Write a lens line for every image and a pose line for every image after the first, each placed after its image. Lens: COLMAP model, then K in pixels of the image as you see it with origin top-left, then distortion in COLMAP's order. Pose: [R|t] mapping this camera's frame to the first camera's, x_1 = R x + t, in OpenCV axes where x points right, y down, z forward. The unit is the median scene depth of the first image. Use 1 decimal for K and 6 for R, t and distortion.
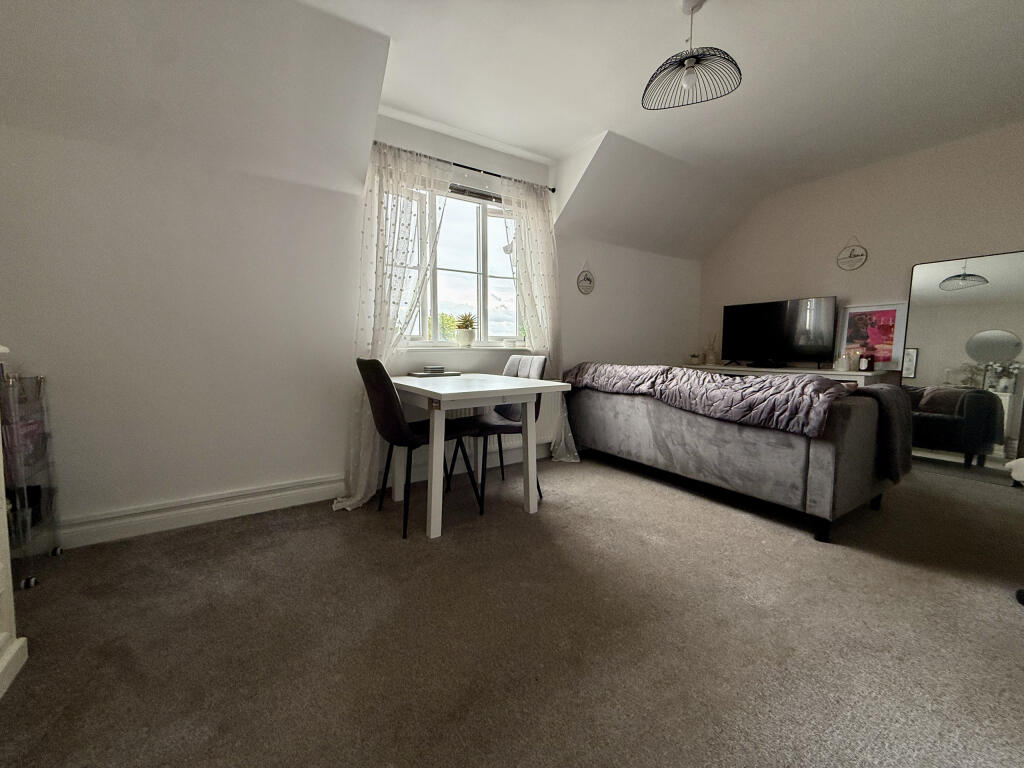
lens RADIAL K [[407.7, 0, 514.4], [0, 407.7, 388.0], [0, 0, 1]] dist [-0.001297, 0.000066]
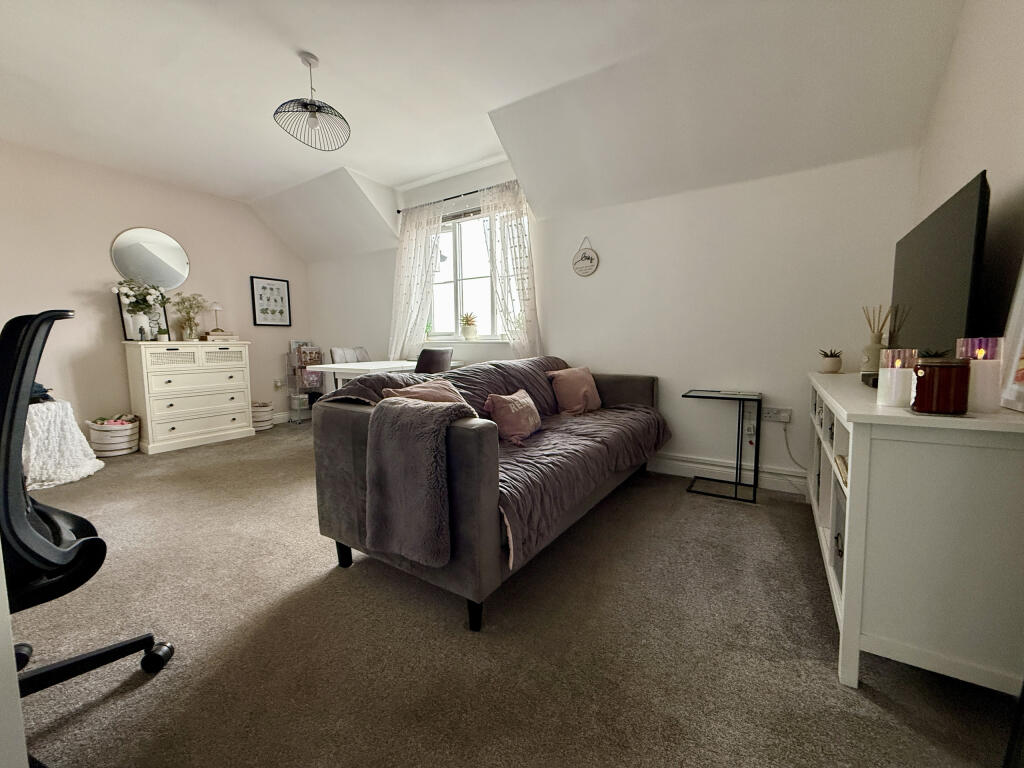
lens RADIAL K [[407.7, 0, 513.0], [0, 407.7, 381.4], [0, 0, 1]] dist [-0.001297, 0.000066]
pose [[0.396640, 0.091984, -0.913354, 1.086705], [-0.088128, 0.994187, 0.061854, -0.064037], [0.913734, 0.055959, 0.402441, 0.646405]]
